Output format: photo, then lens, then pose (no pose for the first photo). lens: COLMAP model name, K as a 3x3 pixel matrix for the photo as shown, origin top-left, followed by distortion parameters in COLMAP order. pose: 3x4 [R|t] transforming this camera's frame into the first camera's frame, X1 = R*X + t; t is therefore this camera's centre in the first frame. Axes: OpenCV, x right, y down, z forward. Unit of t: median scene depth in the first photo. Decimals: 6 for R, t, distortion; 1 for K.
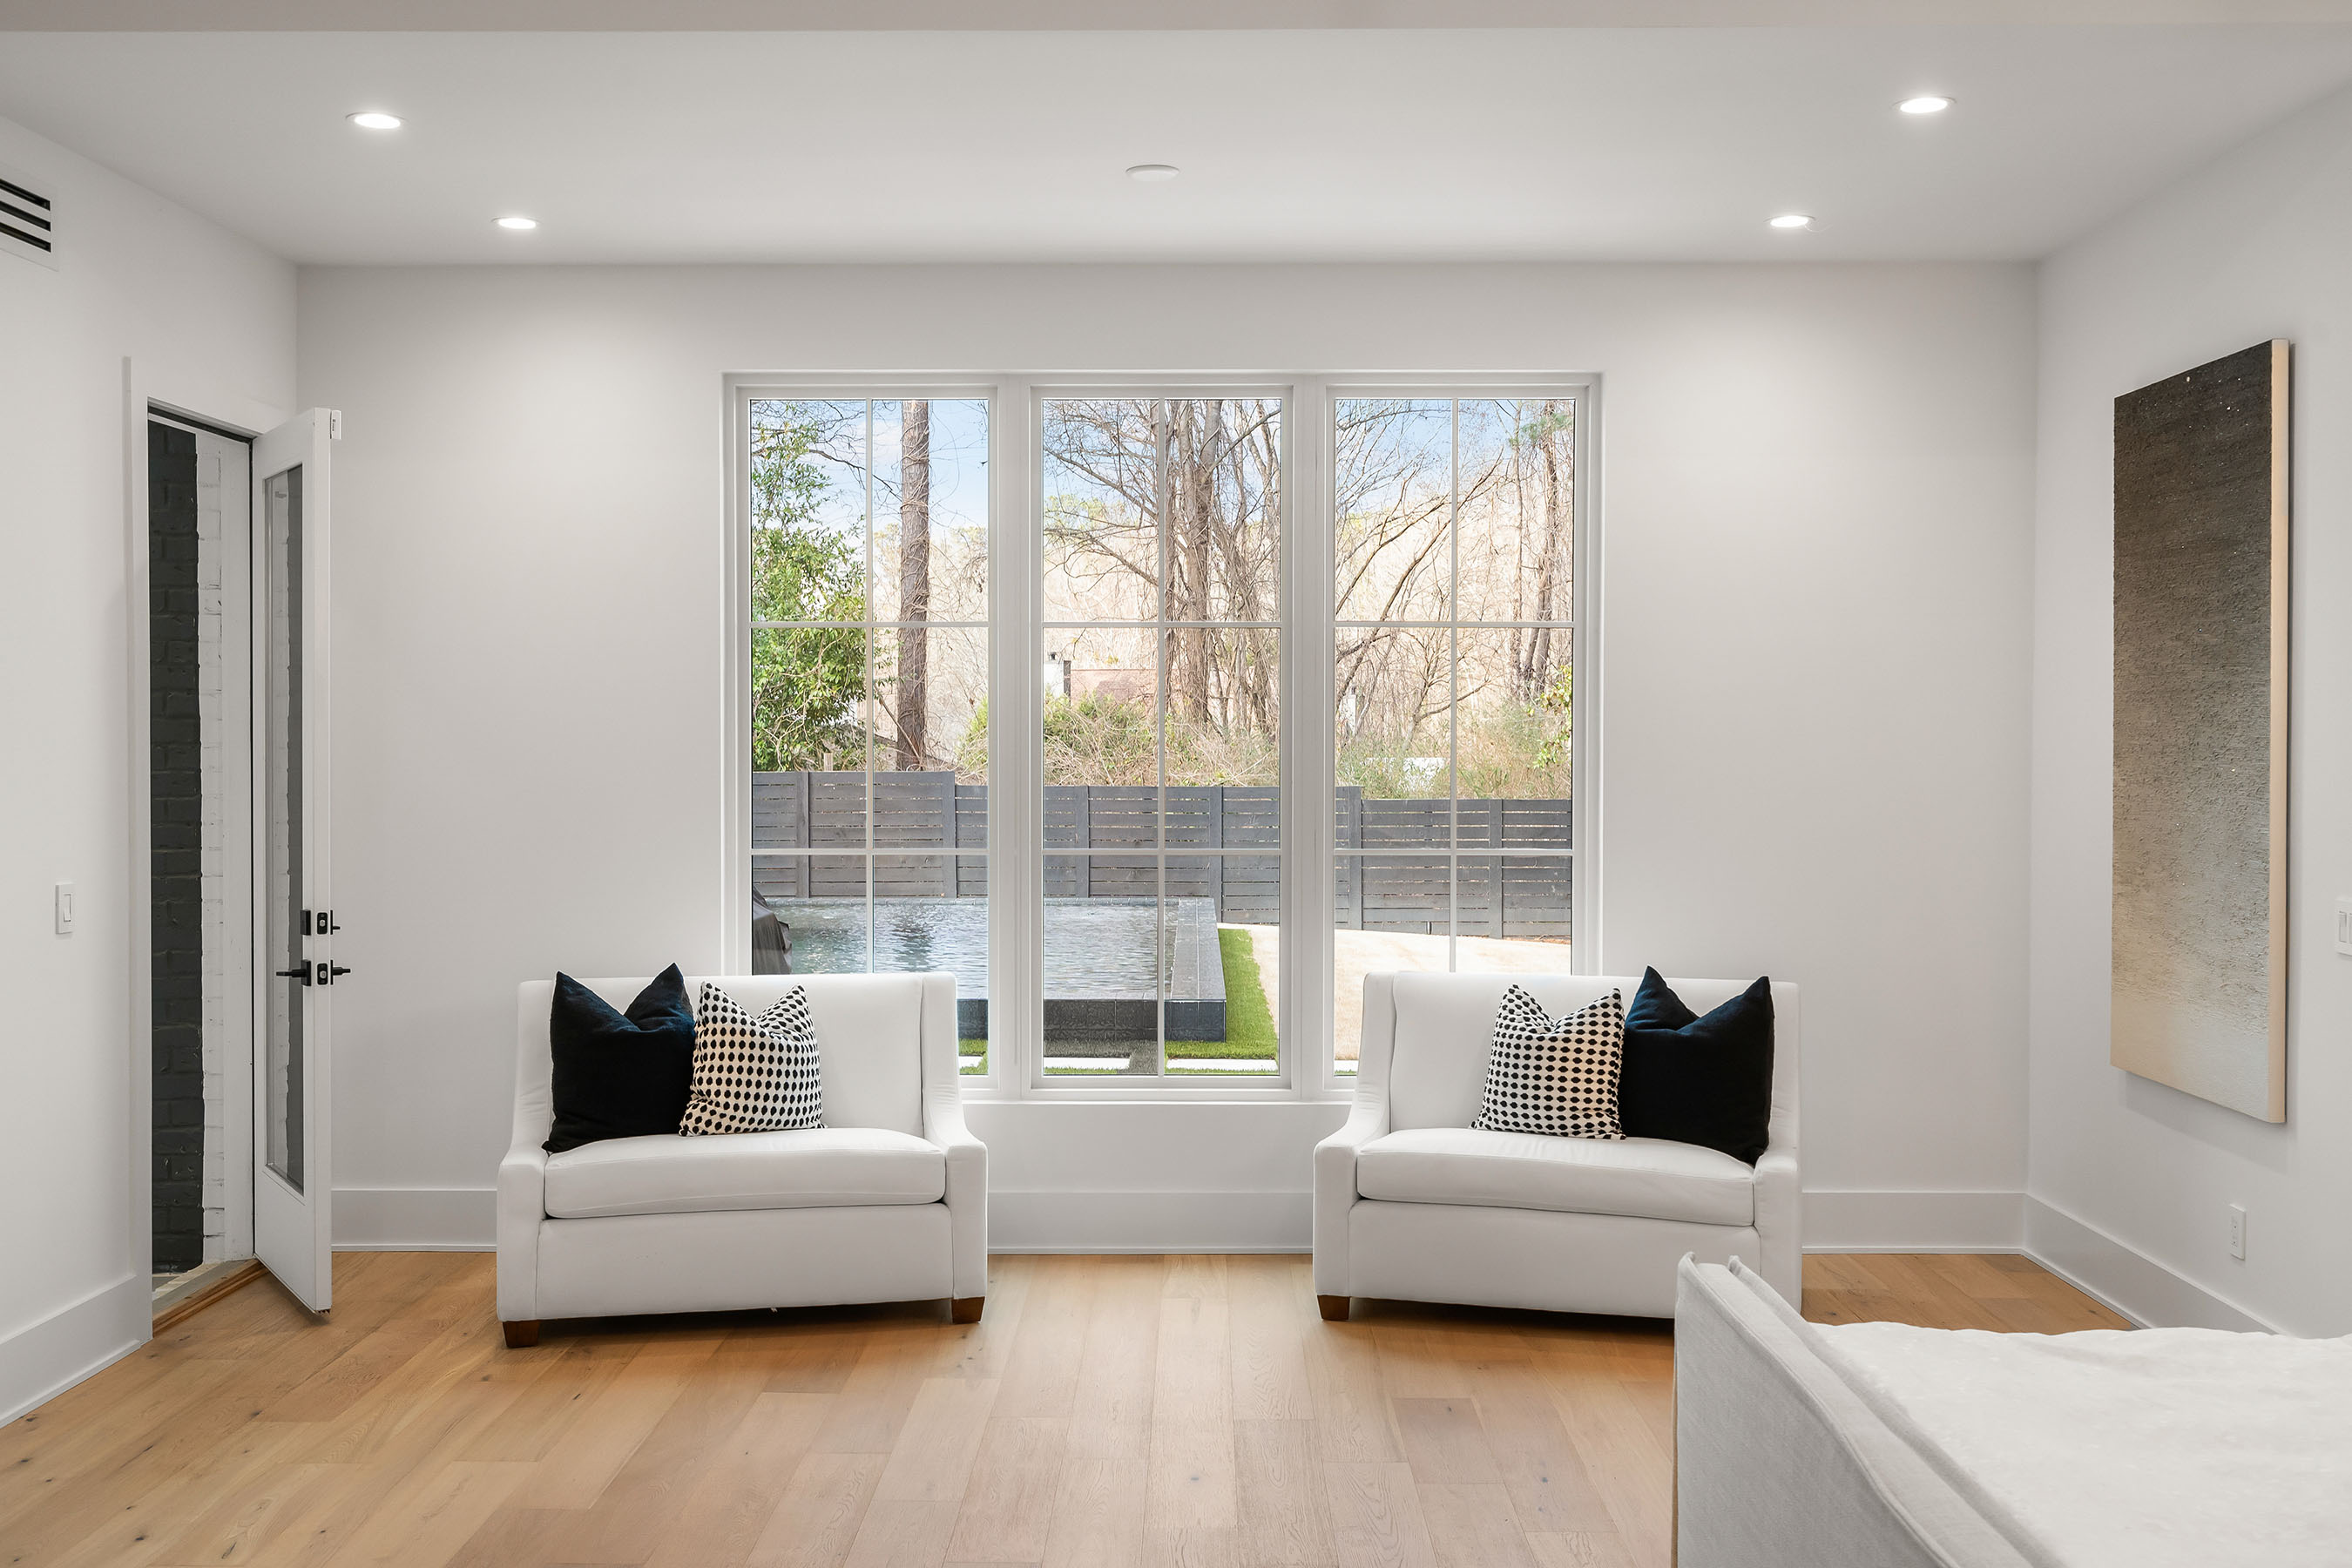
lens RADIAL K [[2186.8, 0, 1181.7], [0, 2186.8, 793.5], [0, 0, 1]] dist [0.020074, 0.000000]
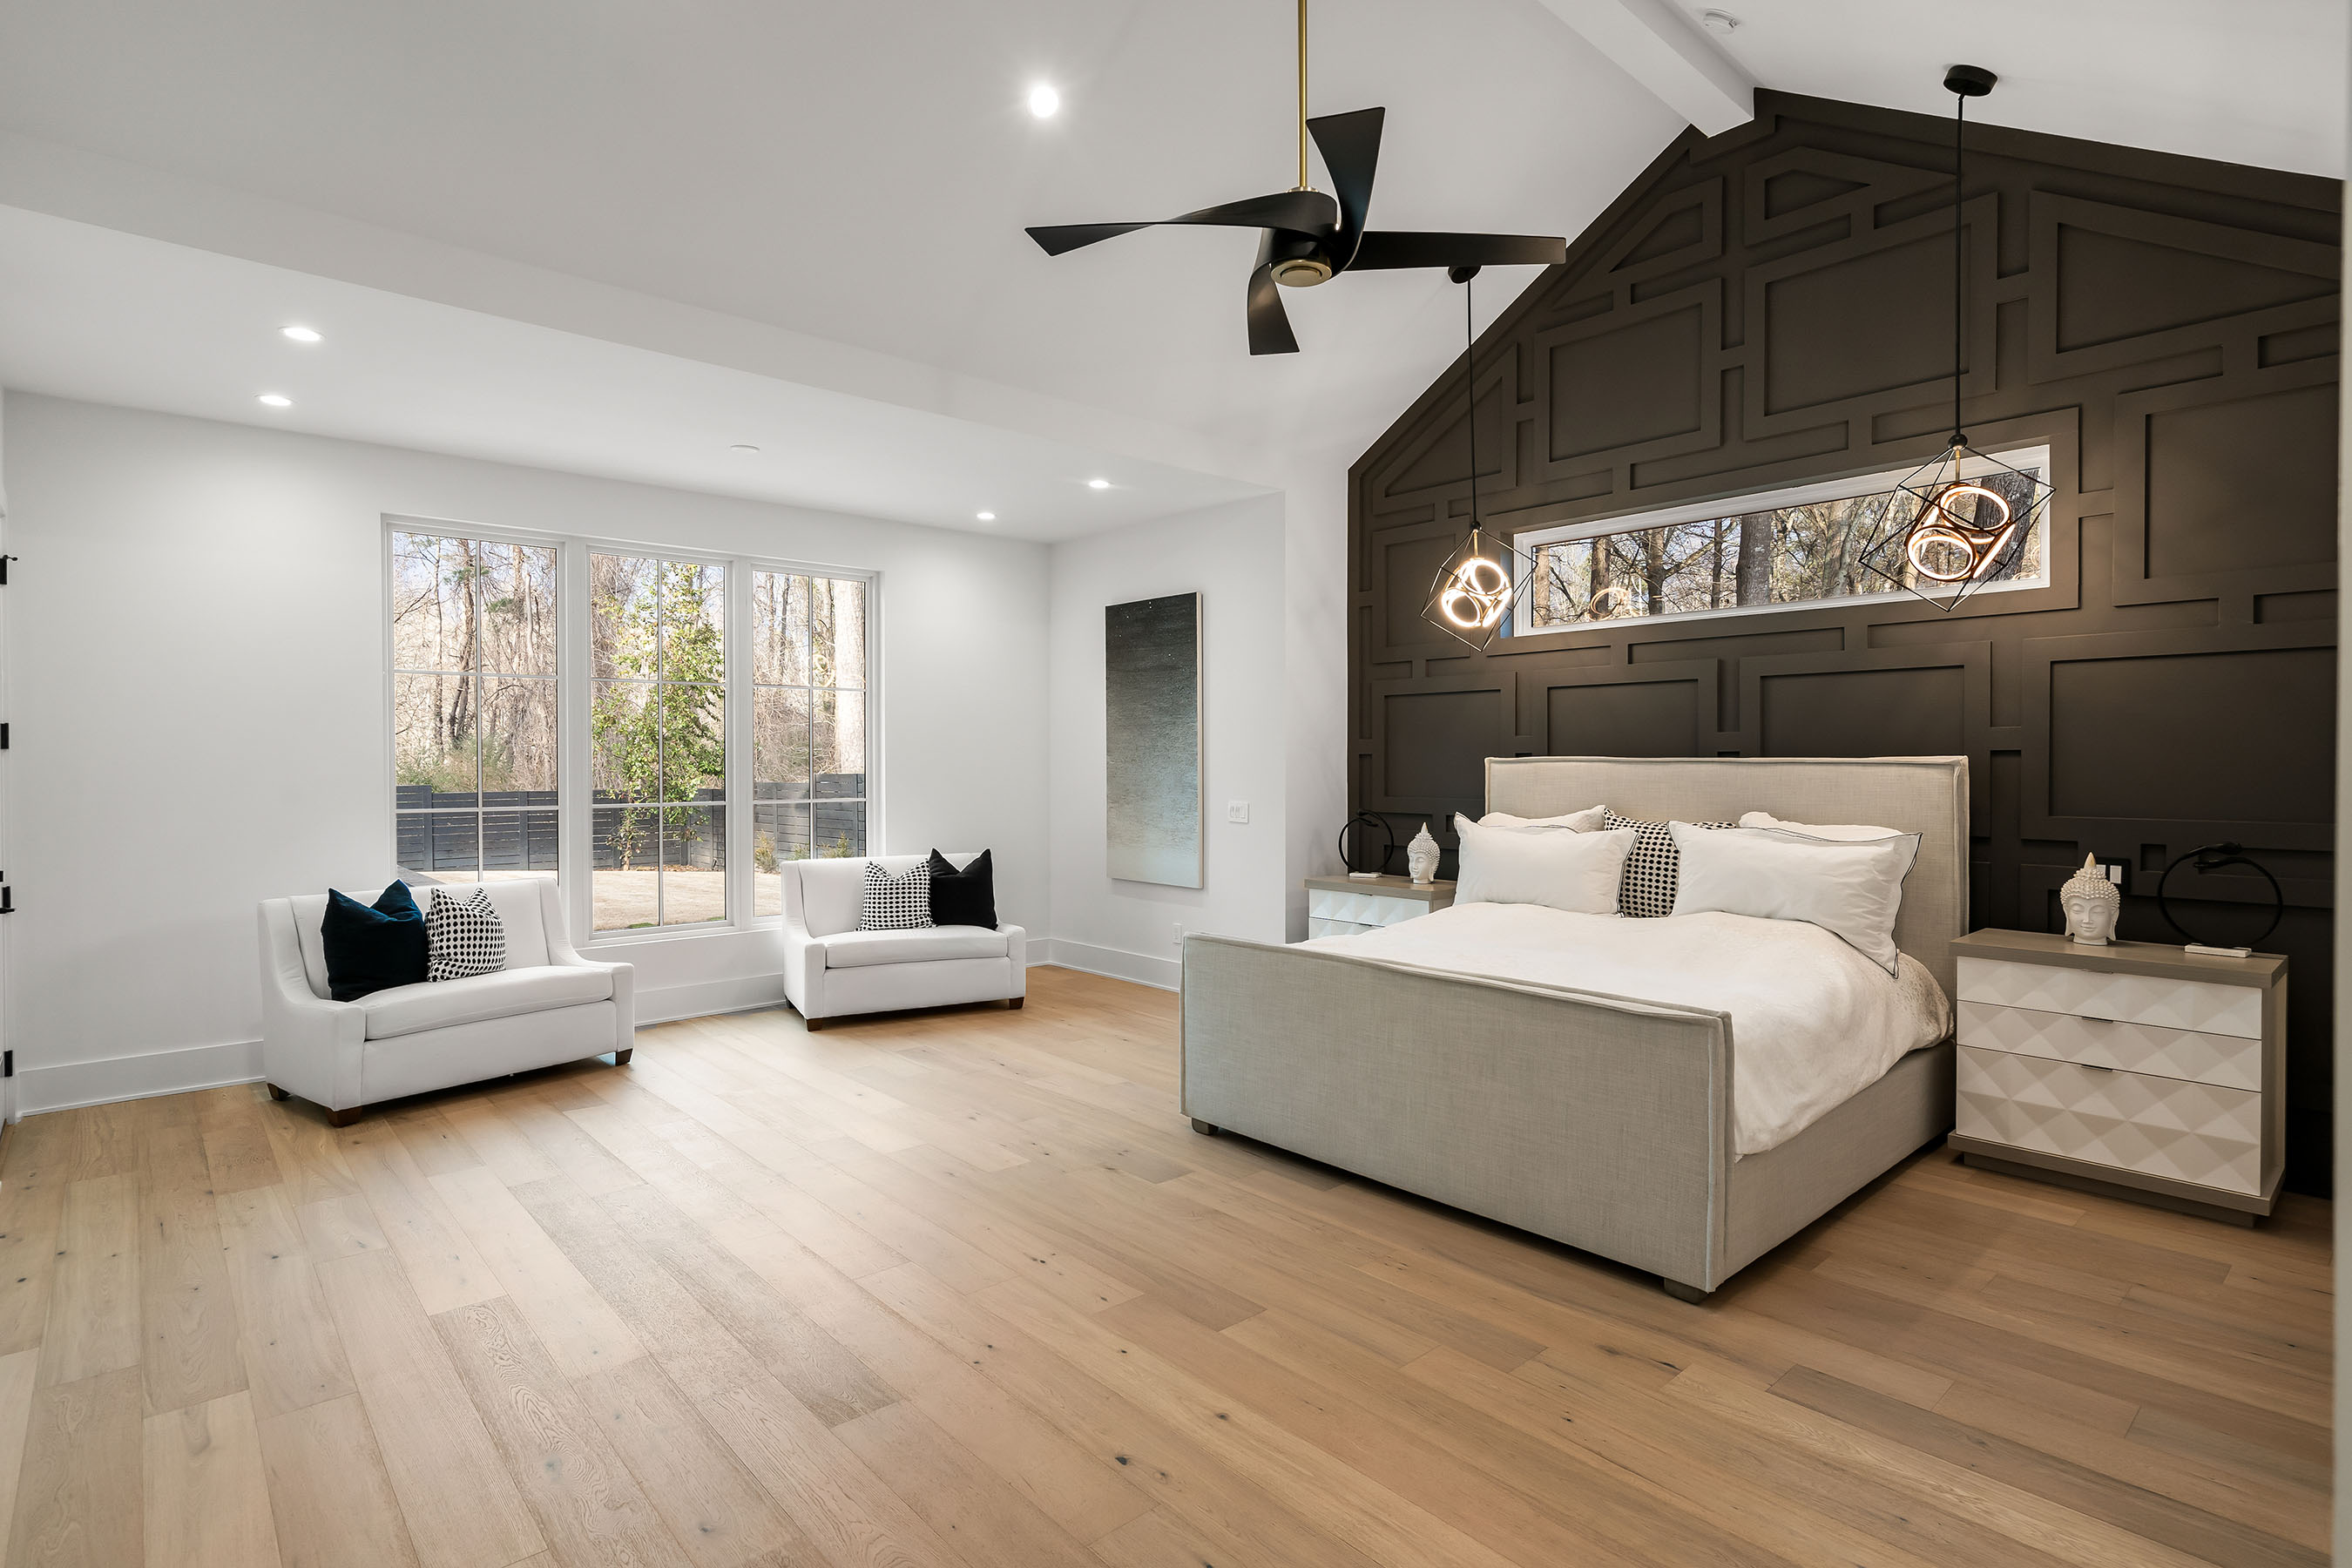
lens RADIAL K [[1121.5, 0, 1168.7], [0, 1121.5, 780.1], [0, 0, 1]] dist [-0.001489, 0.000075]
pose [[0.751303, -0.014919, 0.659789, -0.361869], [0.018640, 0.999825, 0.001383, 0.014790], [-0.659694, 0.011260, 0.751450, 0.008102]]
